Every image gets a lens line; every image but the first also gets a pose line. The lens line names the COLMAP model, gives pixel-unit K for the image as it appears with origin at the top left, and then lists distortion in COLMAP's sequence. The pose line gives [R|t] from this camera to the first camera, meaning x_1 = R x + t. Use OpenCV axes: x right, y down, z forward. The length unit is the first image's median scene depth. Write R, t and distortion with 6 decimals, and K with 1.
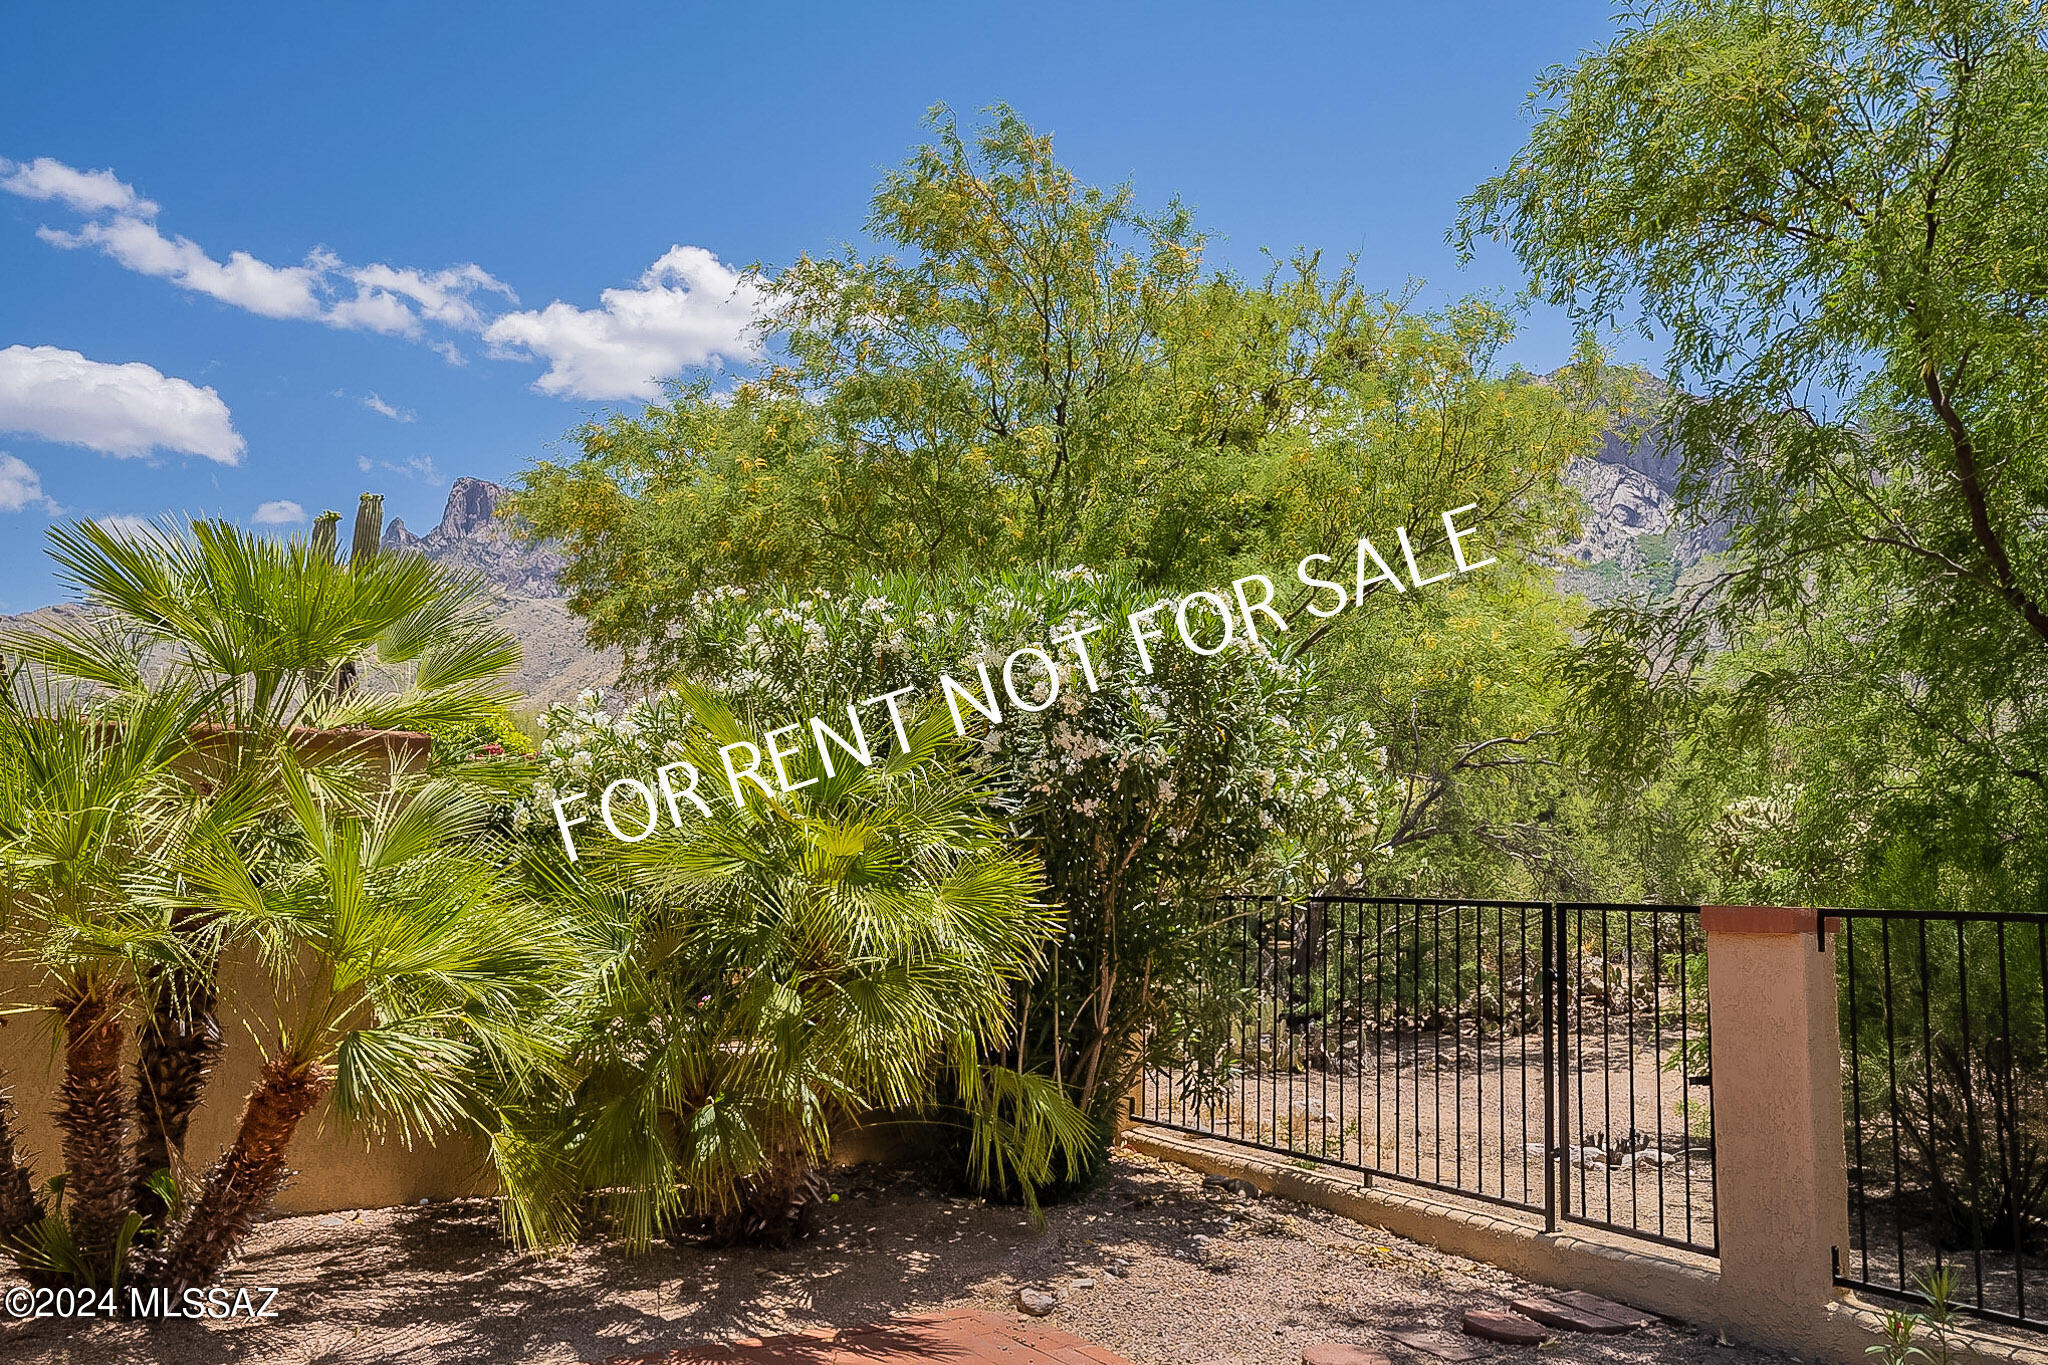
lens RADIAL K [[1595.7, 0, 1020.9], [0, 1595.7, 681.6], [0, 0, 1]] dist [-0.007106, -0.000868]
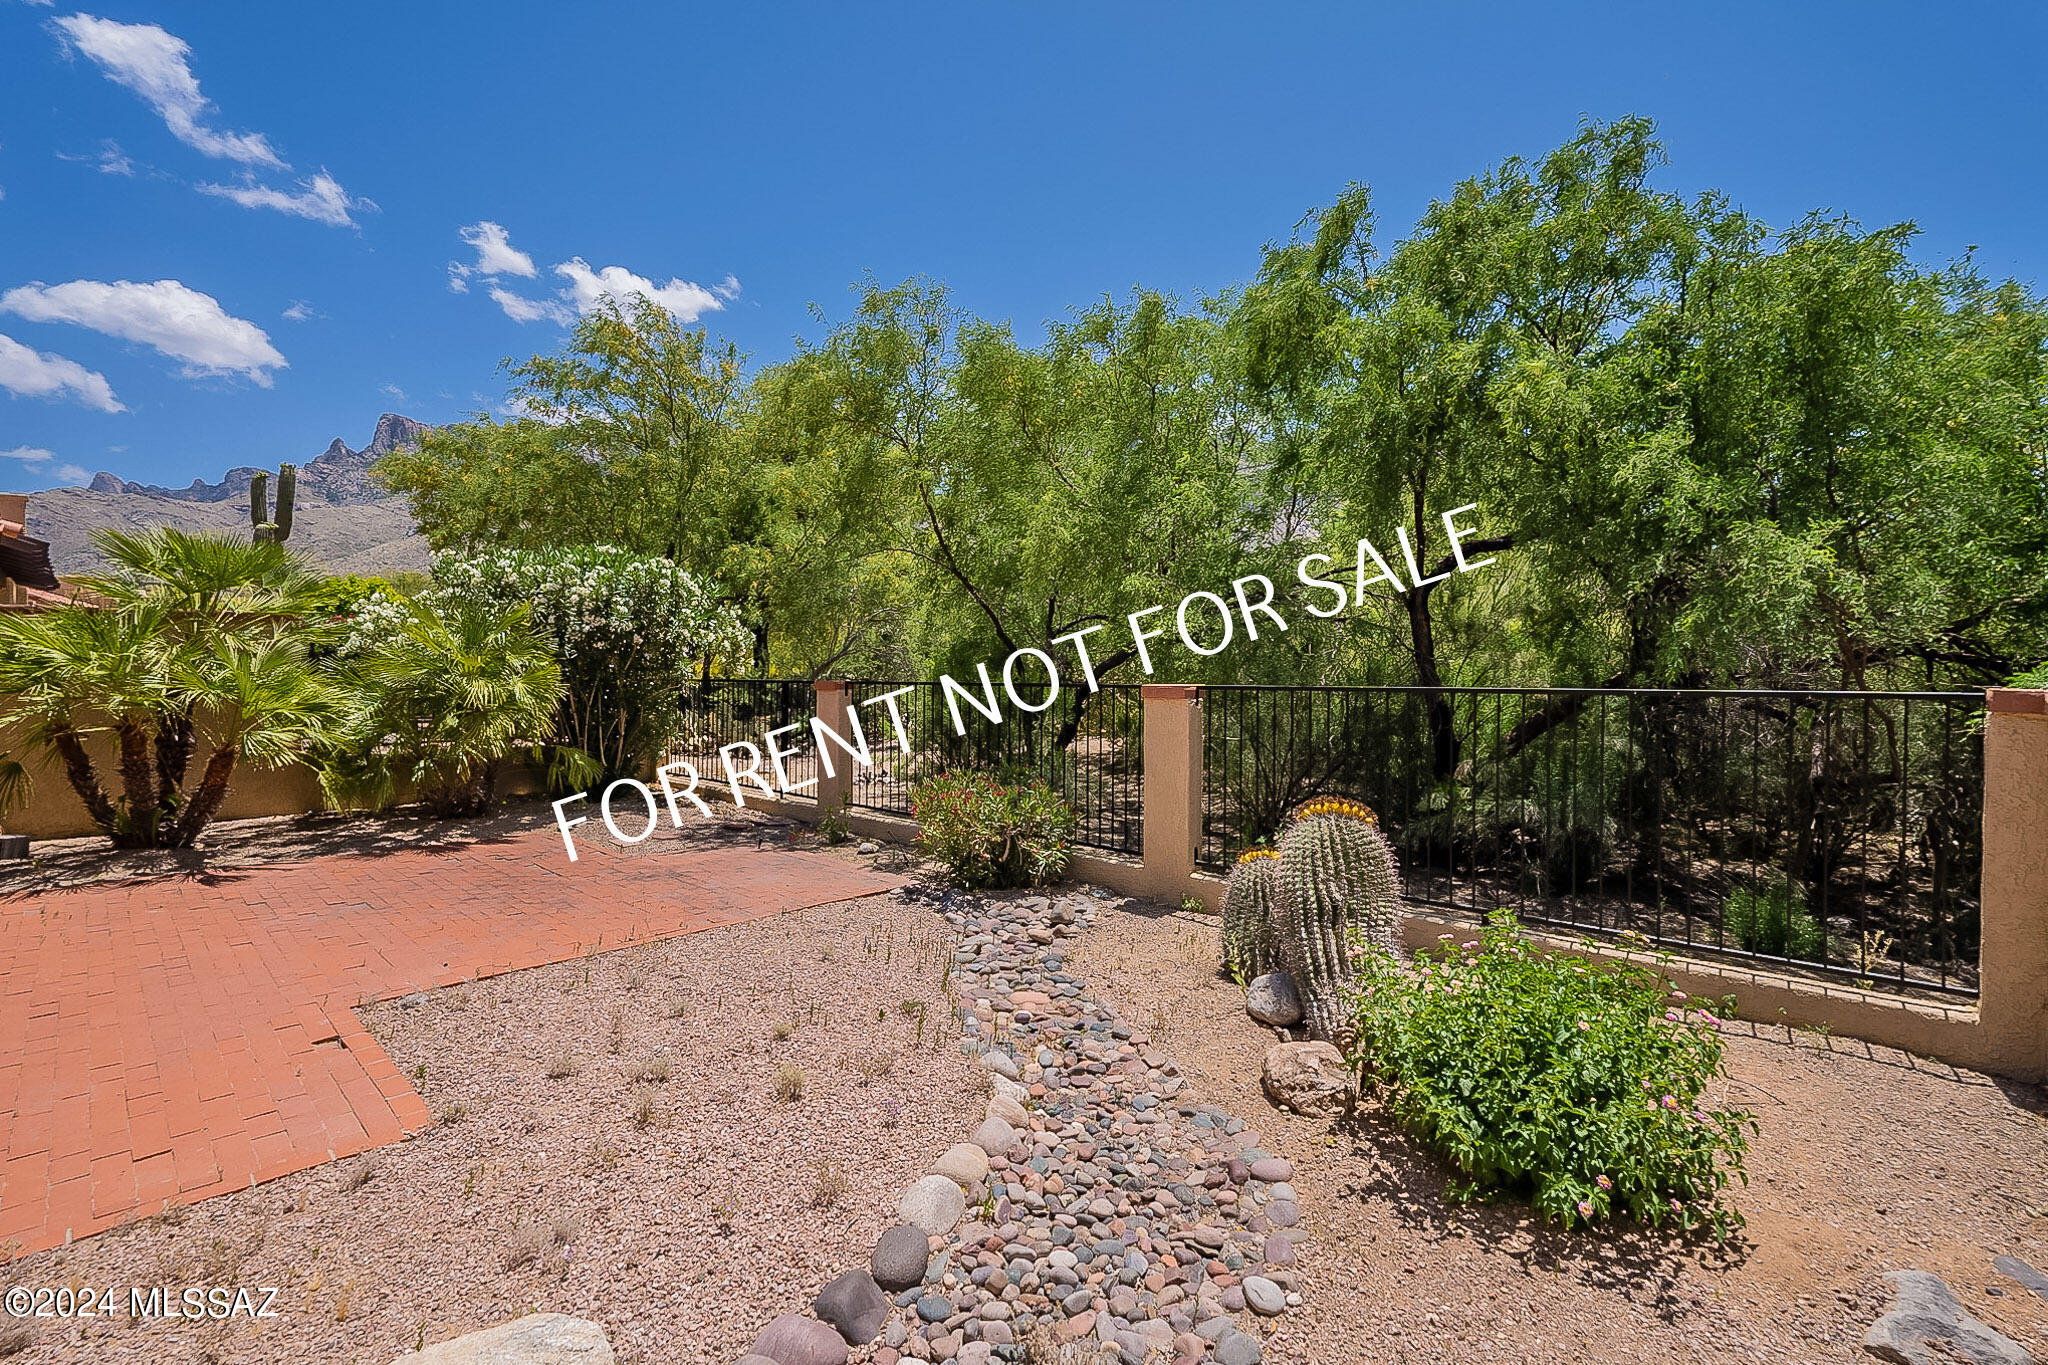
lens RADIAL K [[909.9, 0, 1028.8], [0, 909.9, 675.7], [0, 0, 1]] dist [-0.009889, 0.003281]
pose [[0.965026, -0.010461, 0.261945, 0.389527], [-0.023708, 0.991626, 0.126945, -0.088297], [-0.261080, -0.128716, 0.956697, -0.686928]]
